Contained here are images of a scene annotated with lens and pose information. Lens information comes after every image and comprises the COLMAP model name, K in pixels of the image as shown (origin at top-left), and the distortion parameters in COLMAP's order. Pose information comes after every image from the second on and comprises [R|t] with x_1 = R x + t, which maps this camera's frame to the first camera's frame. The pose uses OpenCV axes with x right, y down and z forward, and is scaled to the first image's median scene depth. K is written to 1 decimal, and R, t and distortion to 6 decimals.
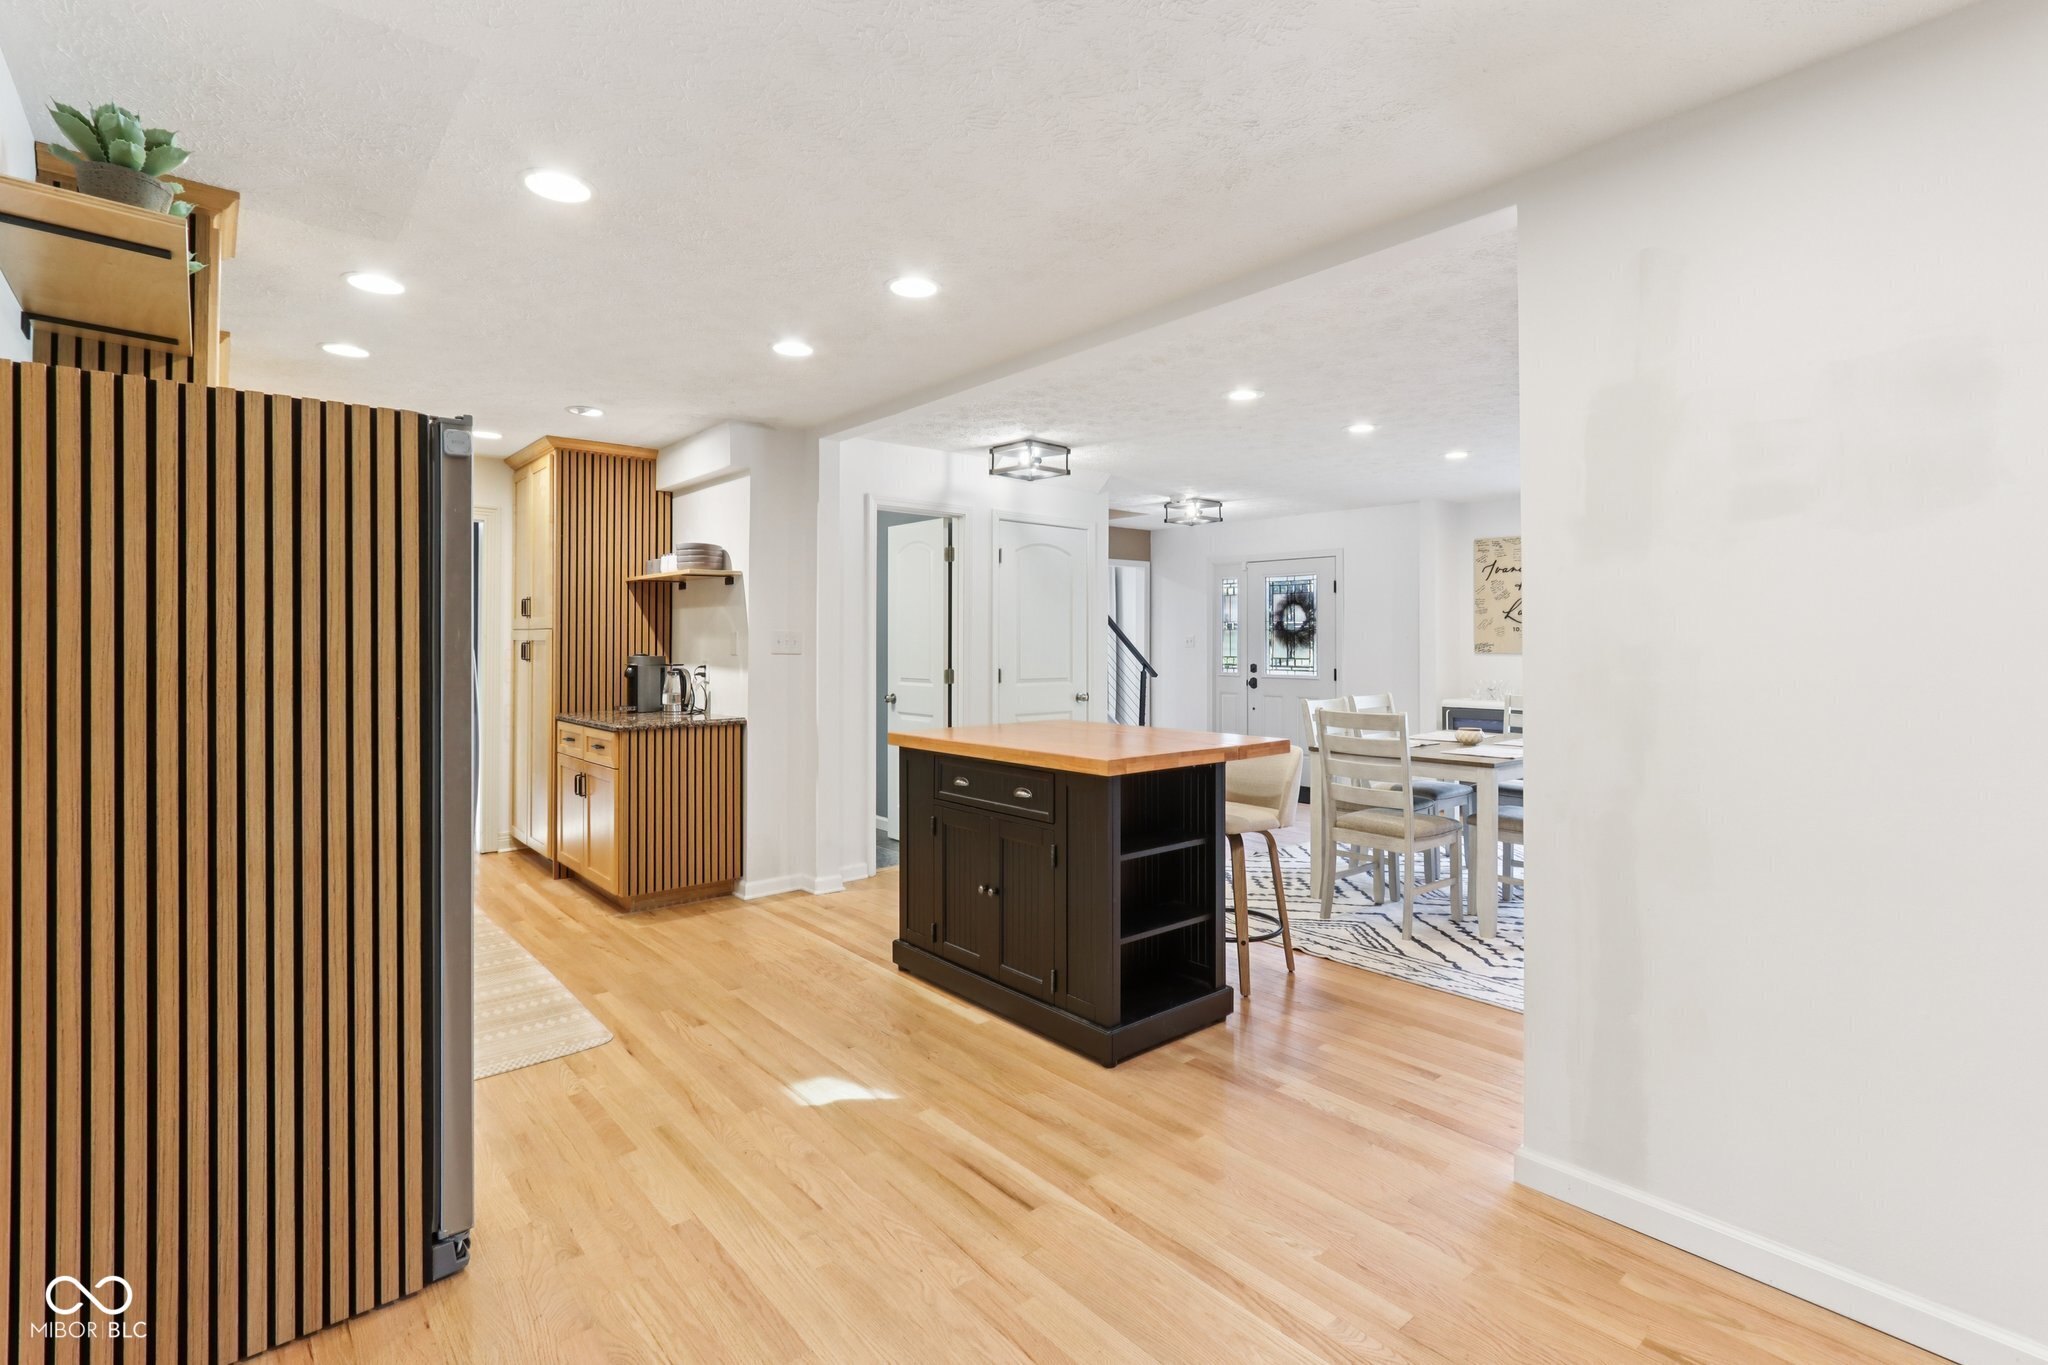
lens RADIAL K [[951.9, 0, 1016.0], [0, 951.9, 644.9], [0, 0, 1]] dist [-0.002887, -0.000422]
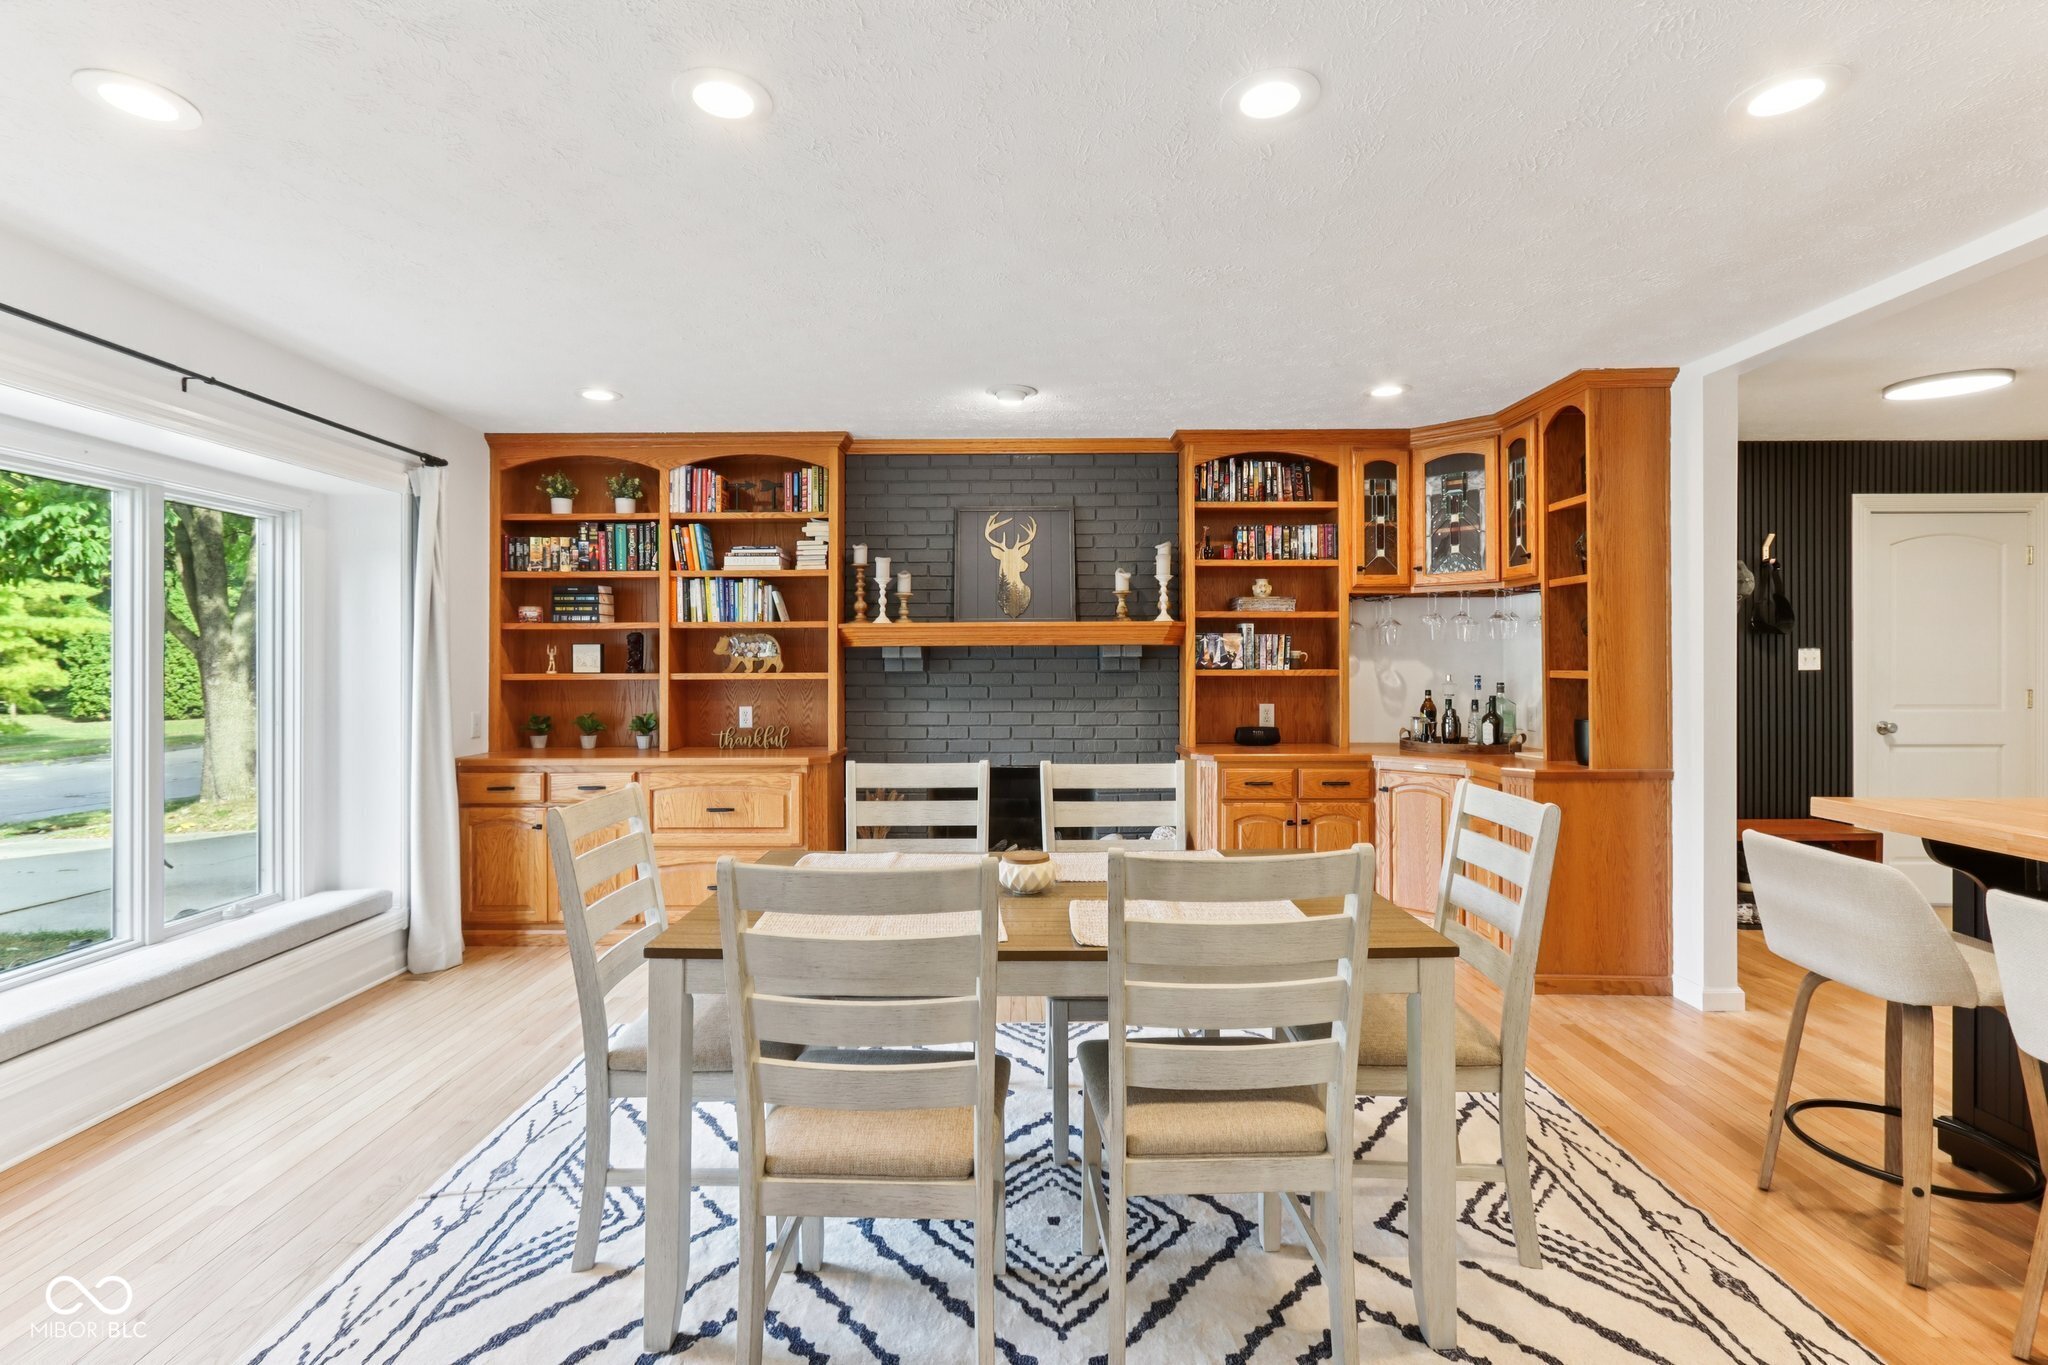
lens RADIAL K [[945.8, 0, 1011.8], [0, 945.8, 659.3], [0, 0, 1]] dist [-0.017820, 0.010285]
pose [[-0.755854, -0.000255, 0.654740, 0.176648], [0.001368, 0.999997, 0.001968, -0.005057], [-0.654739, 0.002383, -0.755851, 1.221842]]
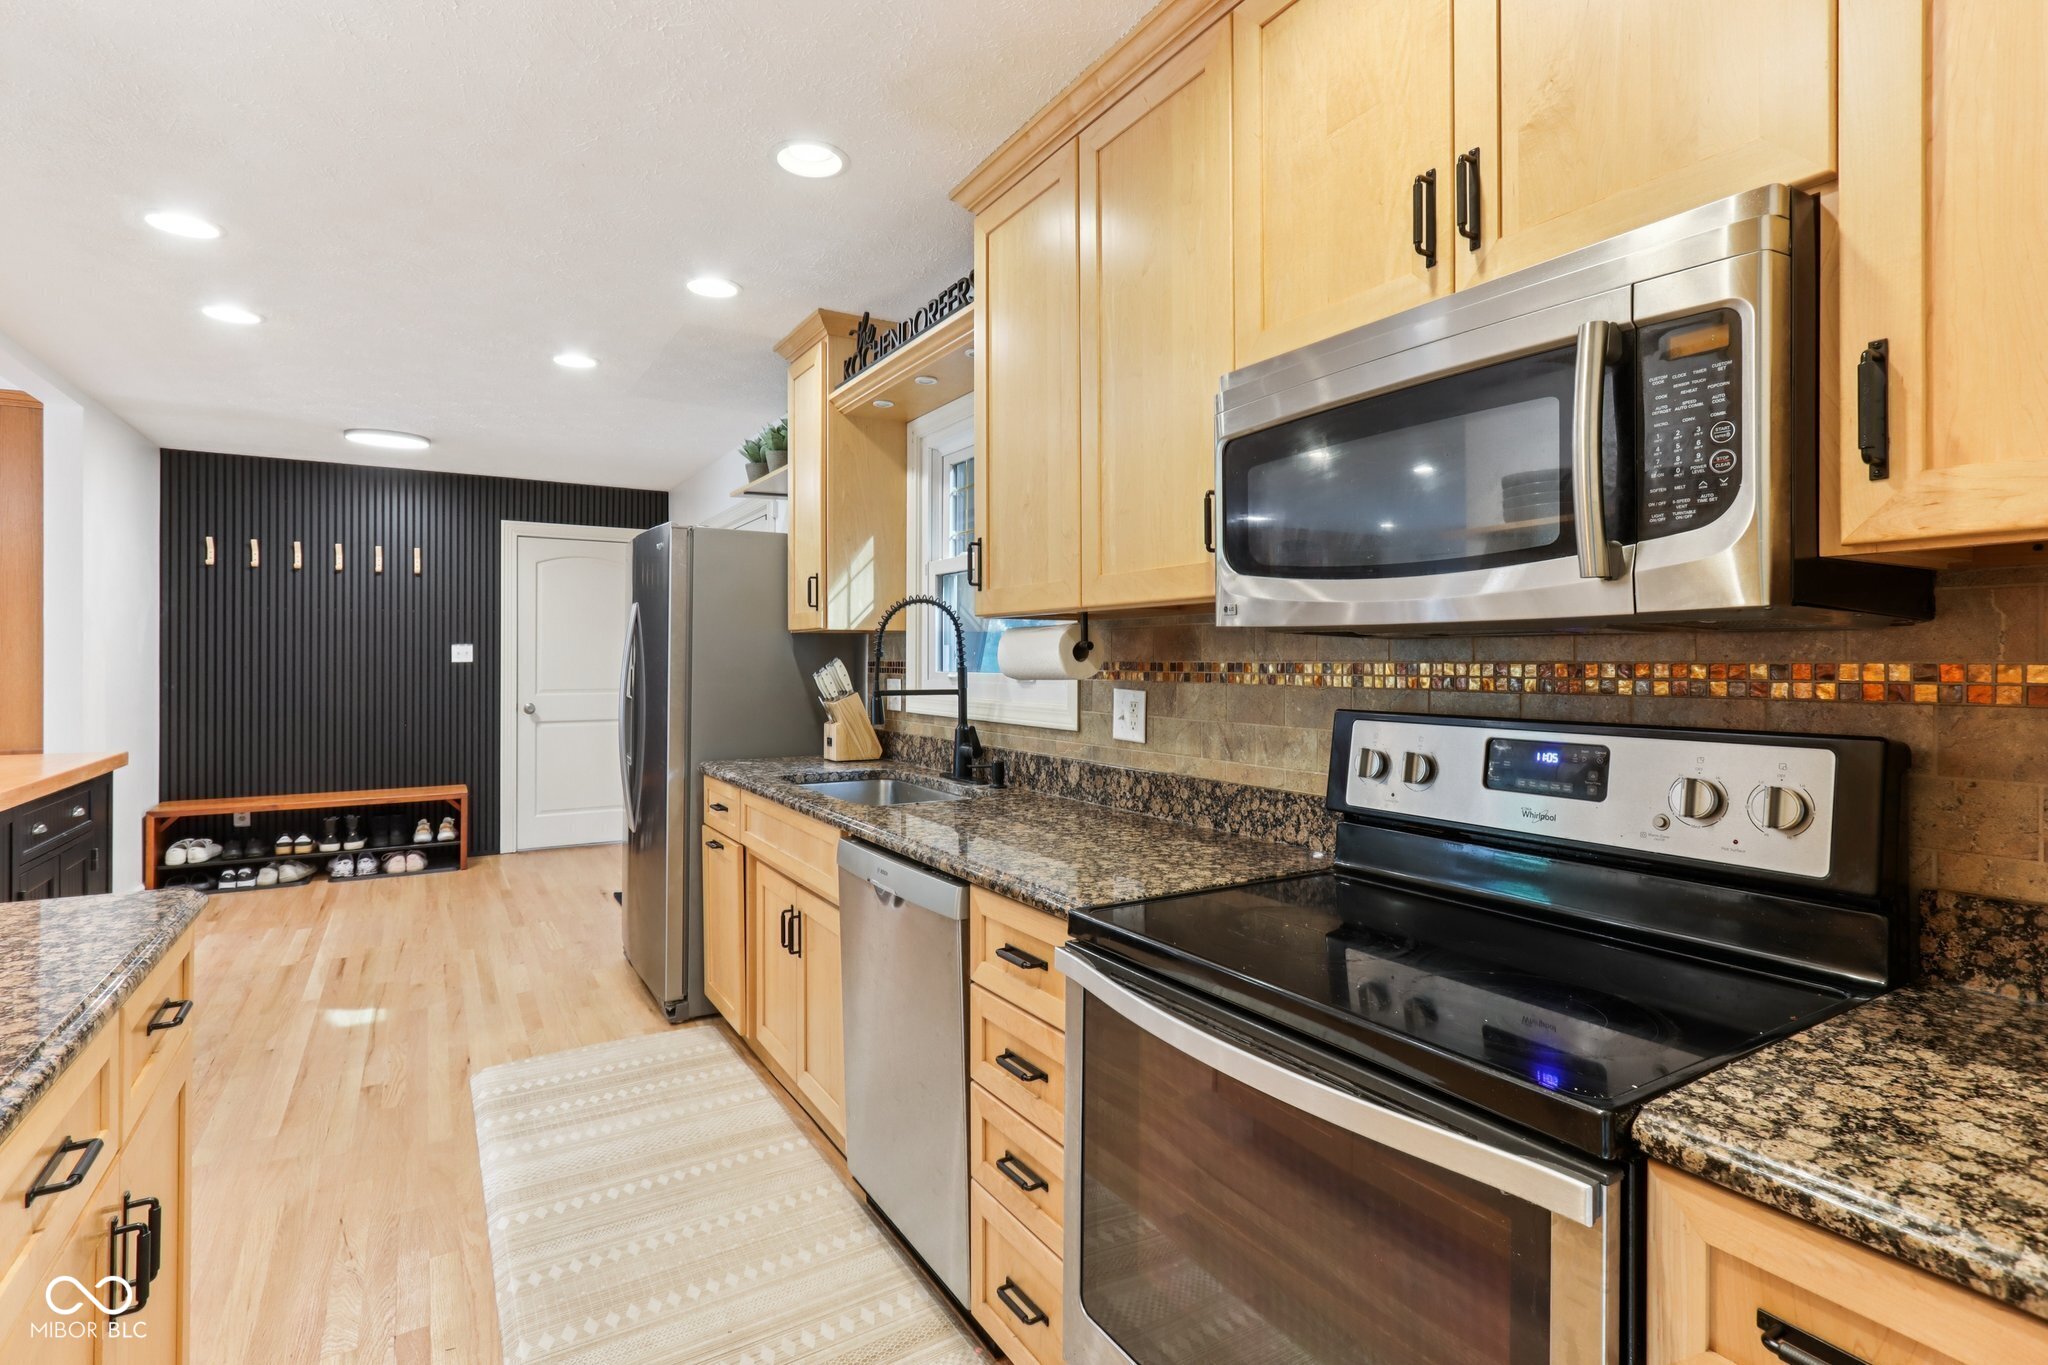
lens RADIAL K [[982.0, 0, 1016.9], [0, 982.0, 654.3], [0, 0, 1]] dist [-0.001312, -0.000381]
pose [[-0.987028, -0.003145, 0.160518, -0.628000], [-0.003453, 0.999993, -0.001645, -0.001561], [-0.160512, -0.002178, -0.987032, 1.060461]]
